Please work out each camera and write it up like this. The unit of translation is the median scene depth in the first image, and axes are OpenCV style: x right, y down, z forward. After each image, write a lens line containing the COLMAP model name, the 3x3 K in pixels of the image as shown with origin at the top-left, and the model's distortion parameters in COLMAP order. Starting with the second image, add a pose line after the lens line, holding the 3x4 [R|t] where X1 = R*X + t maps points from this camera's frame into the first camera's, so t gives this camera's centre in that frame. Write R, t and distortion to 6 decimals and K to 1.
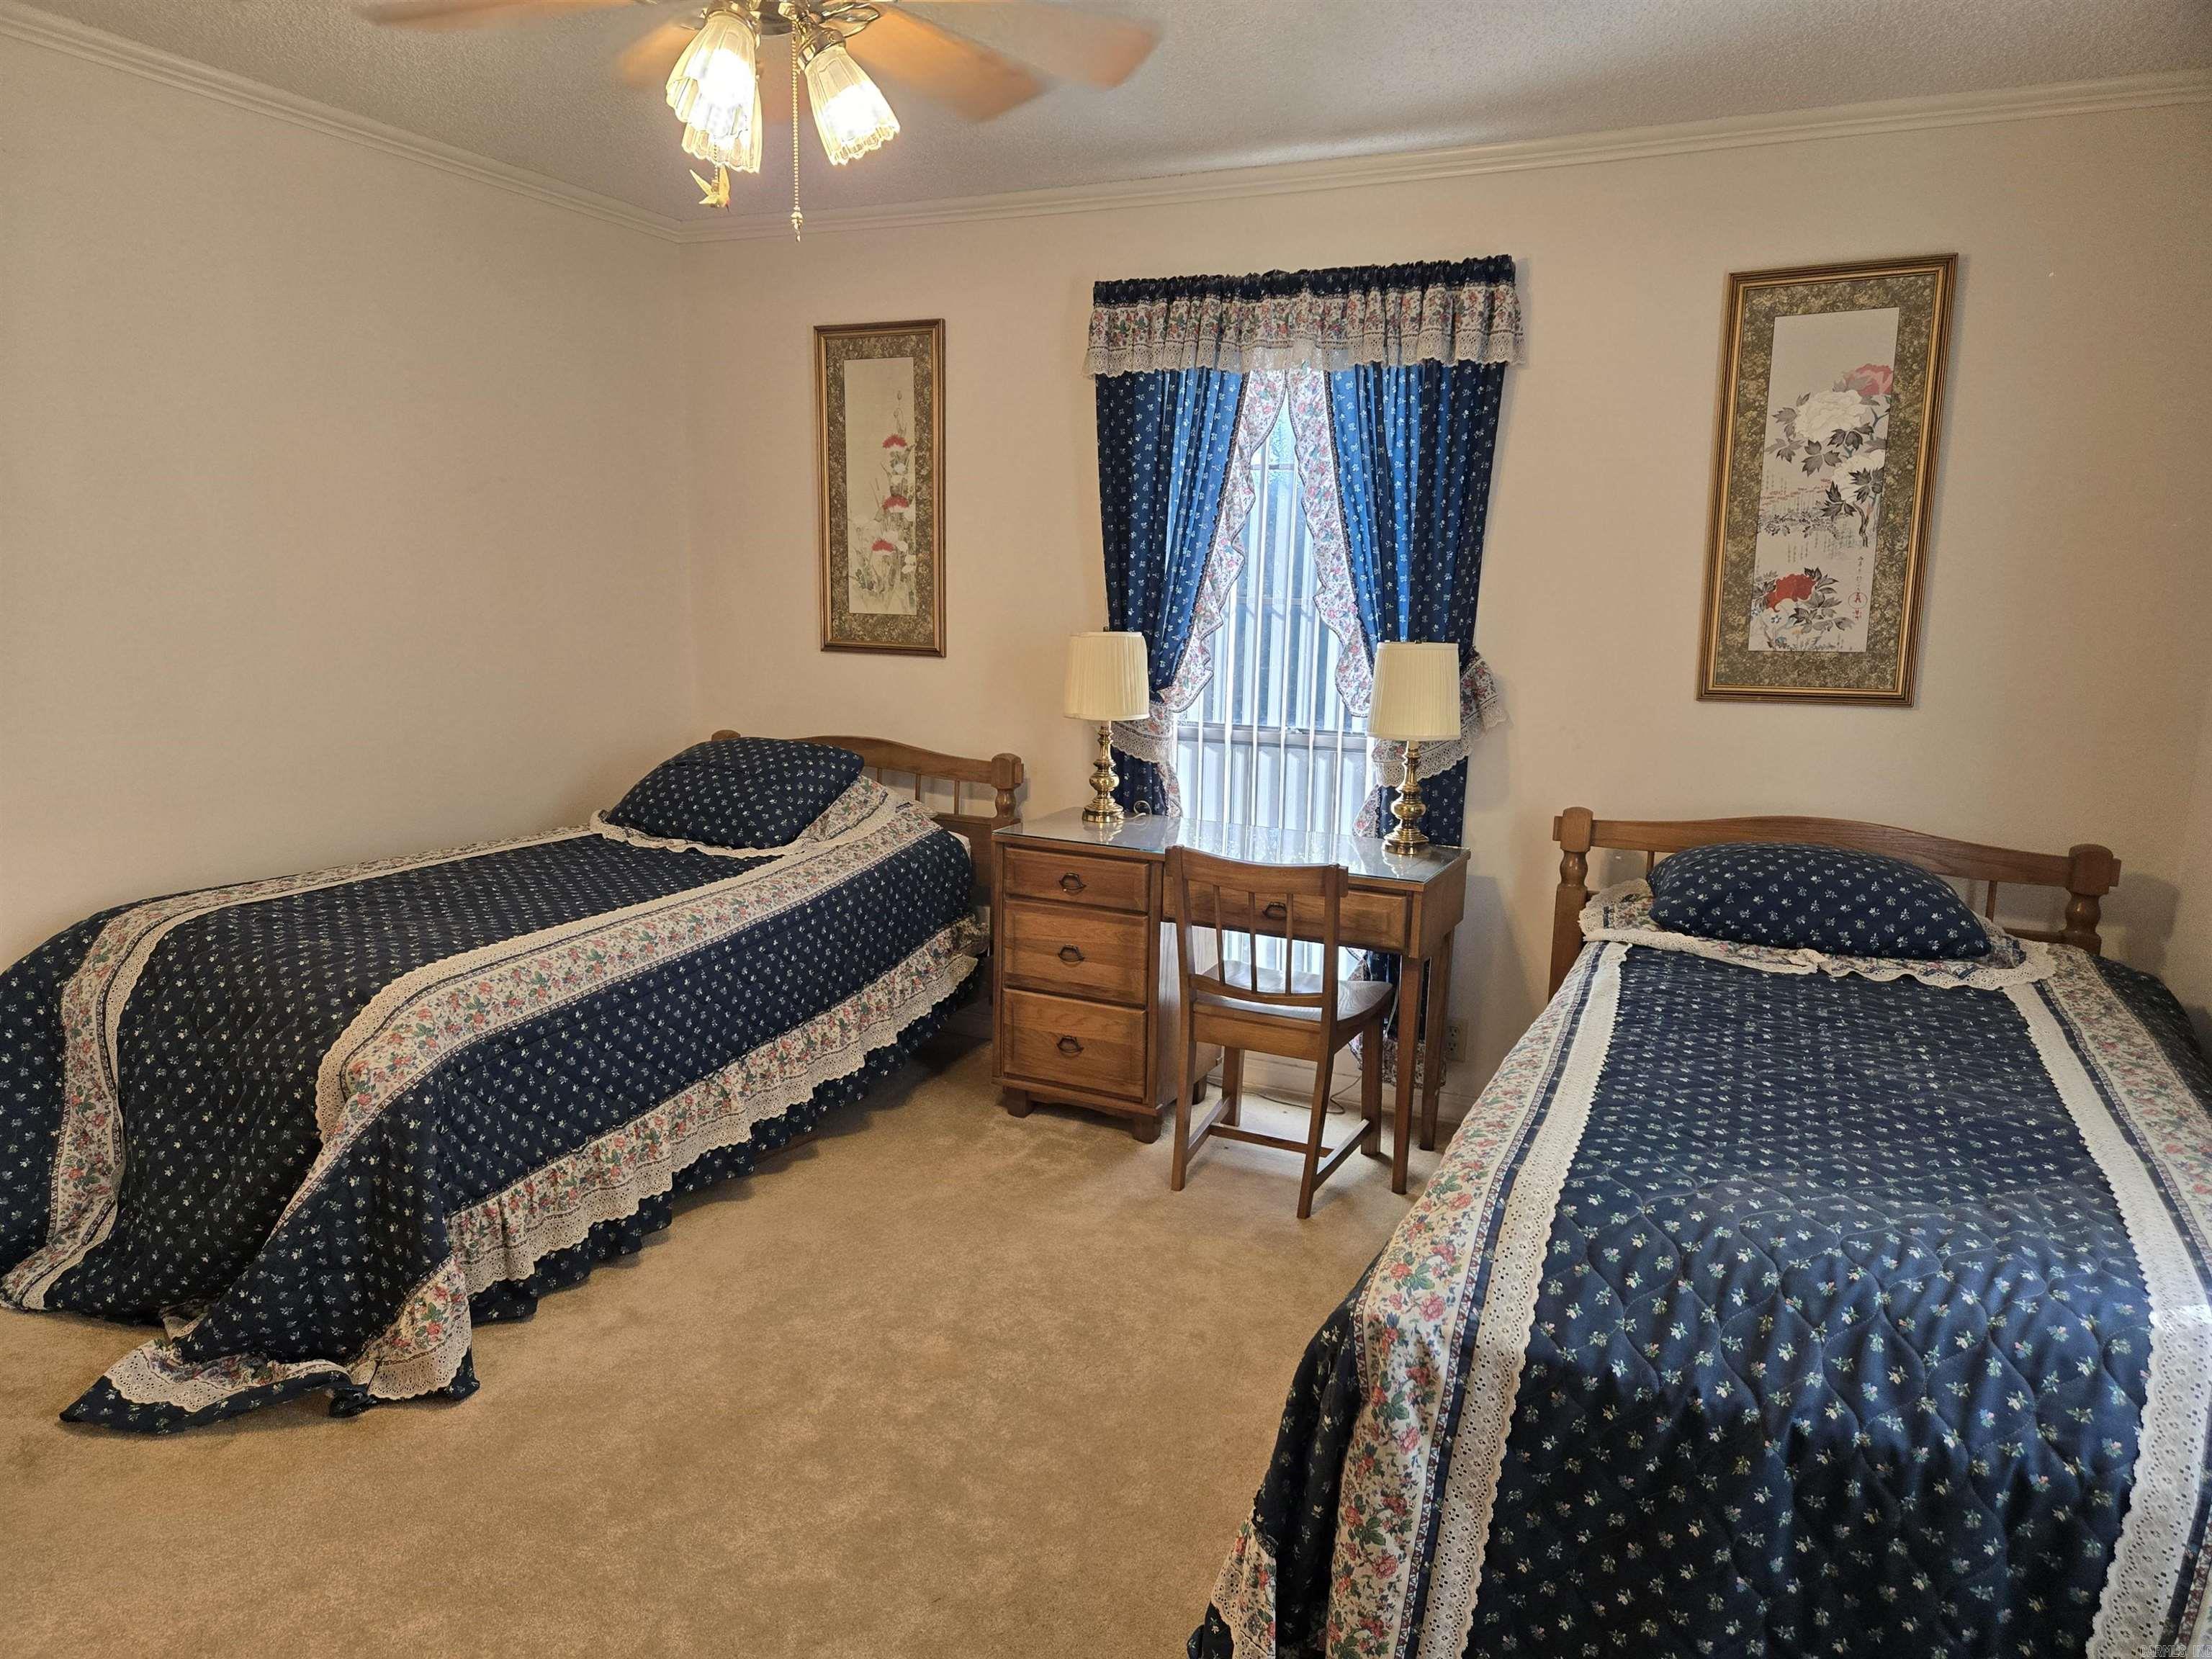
lens RADIAL K [[1482.5, 0, 1080.0], [0, 1482.5, 822.3], [0, 0, 1]] dist [0.089704, -0.089885]
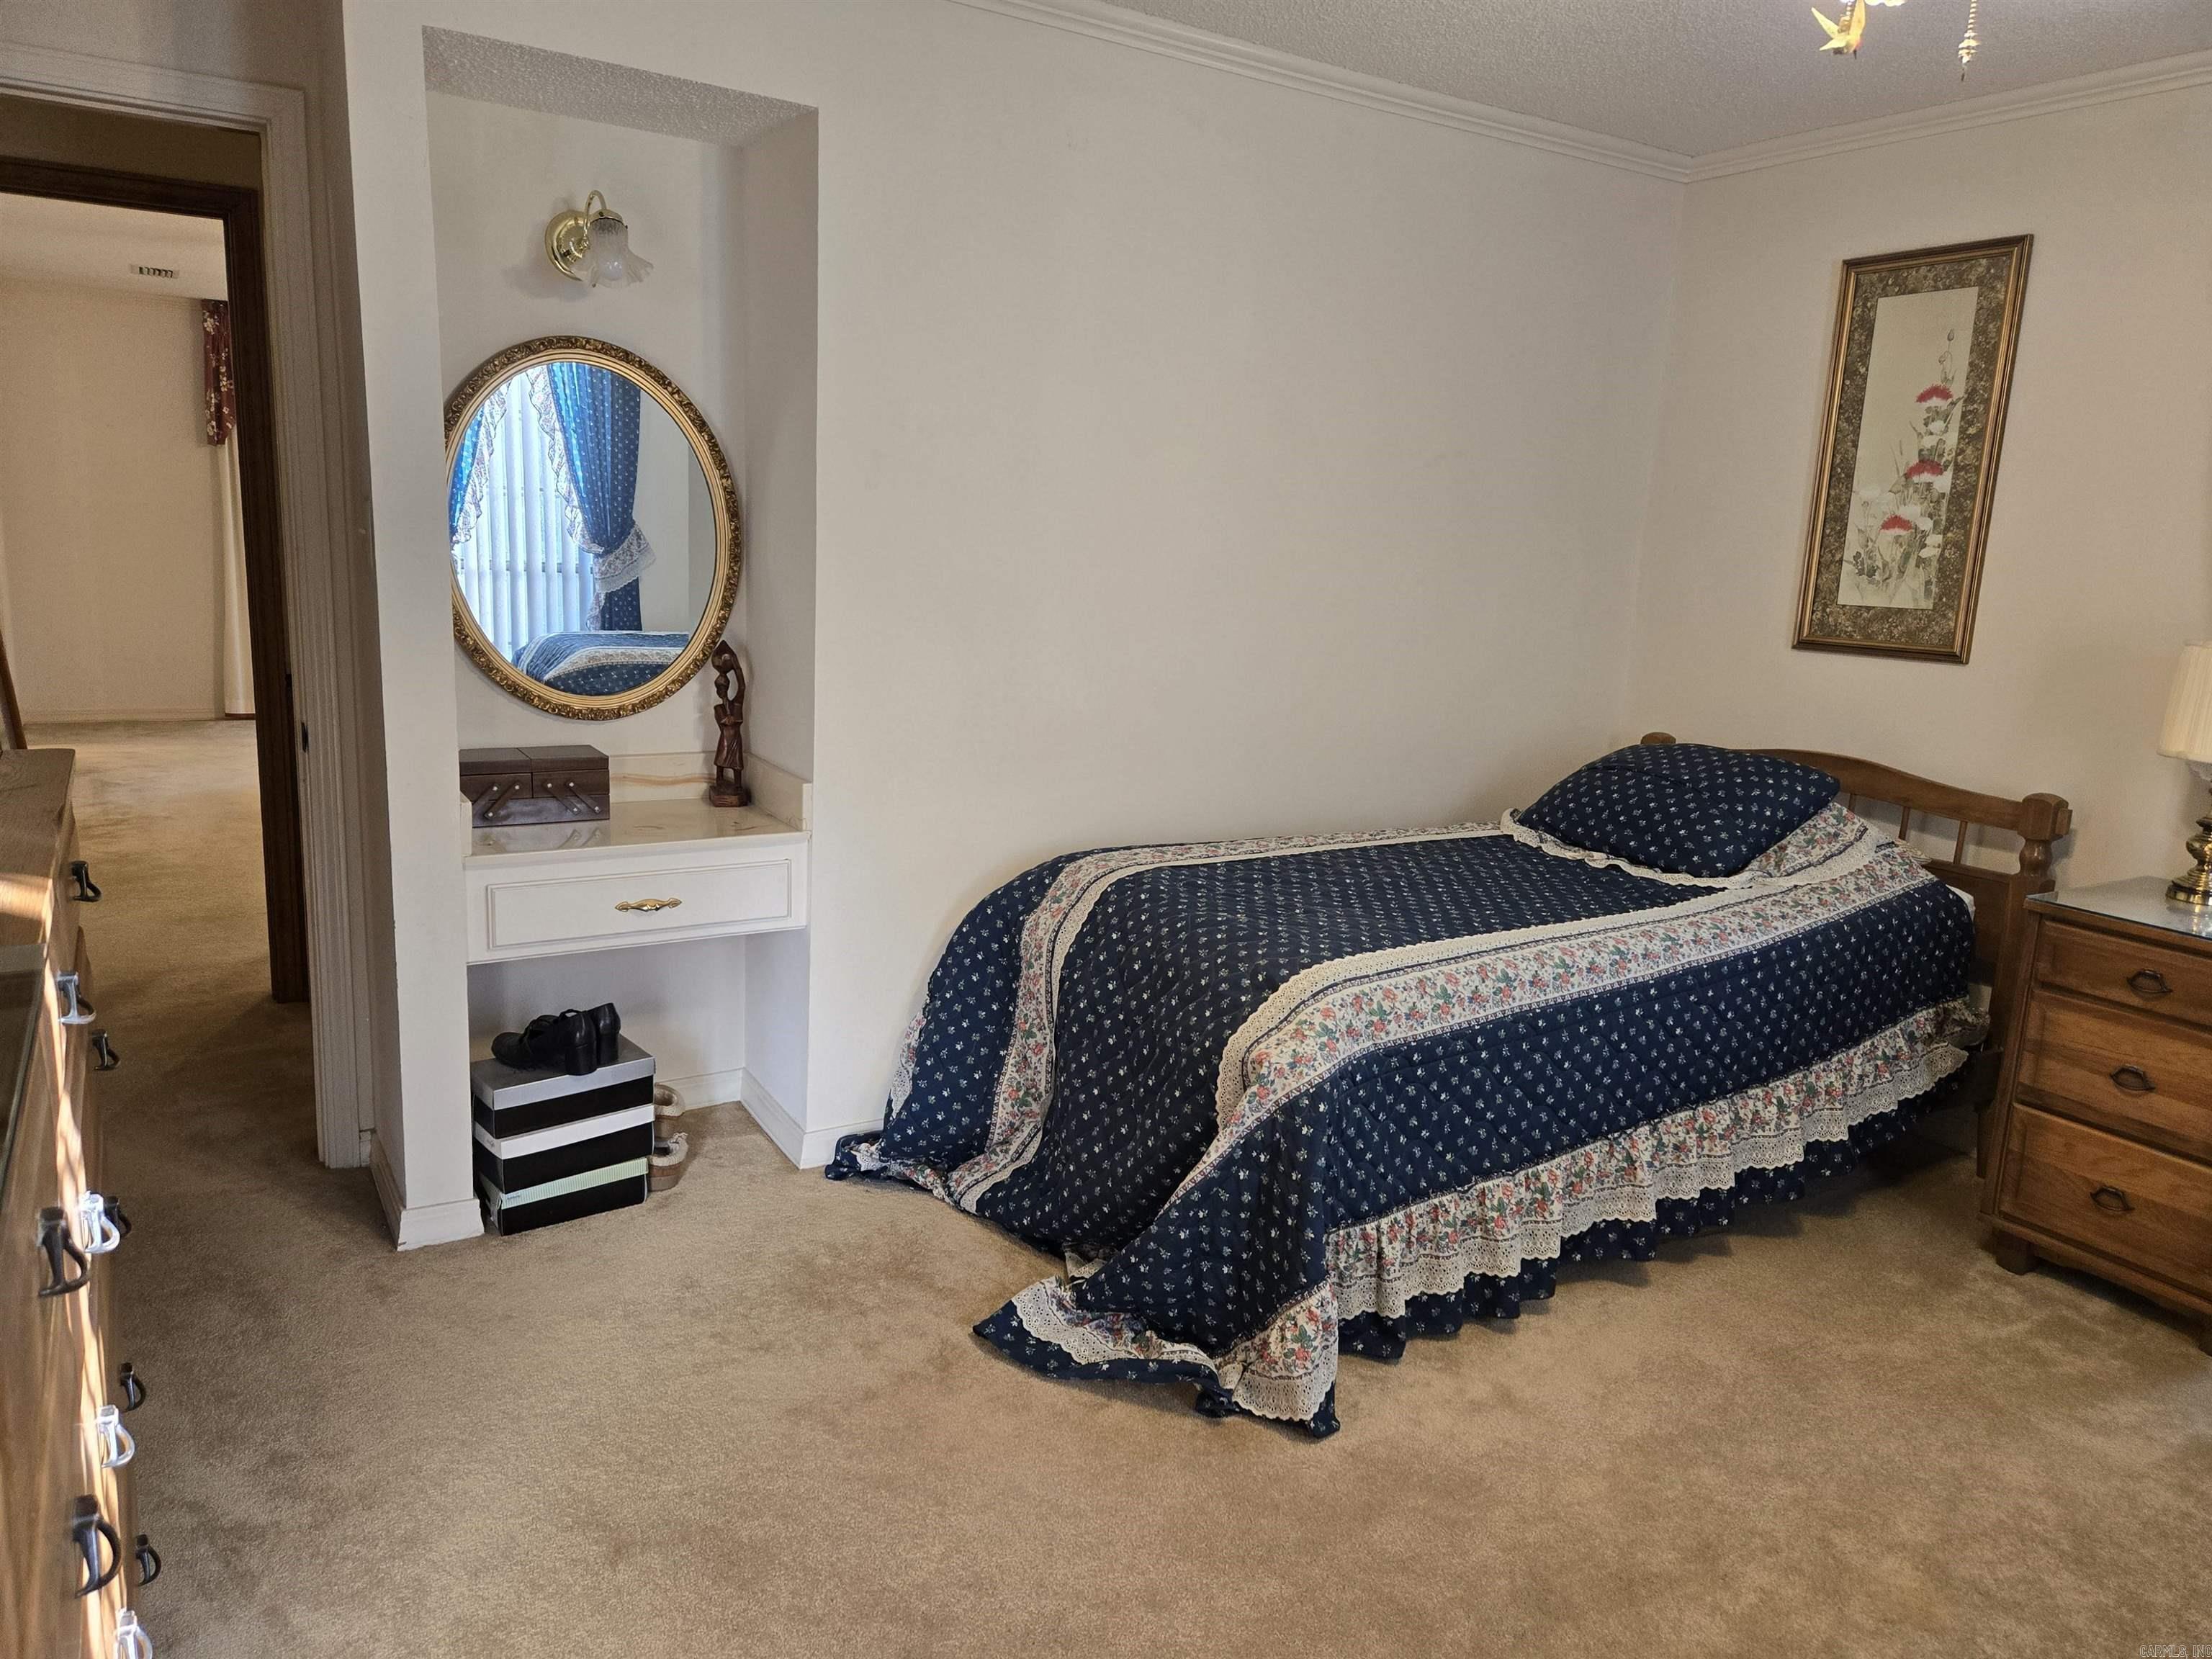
lens RADIAL K [[1482.5, 0, 1080.0], [0, 1482.5, 822.3], [0, 0, 1]] dist [0.089704, -0.089885]
pose [[0.836229, 0.118981, -0.535317, -0.068128], [-0.115699, 0.992484, 0.039856, -0.007898], [0.536036, 0.028607, 0.843710, 0.108230]]
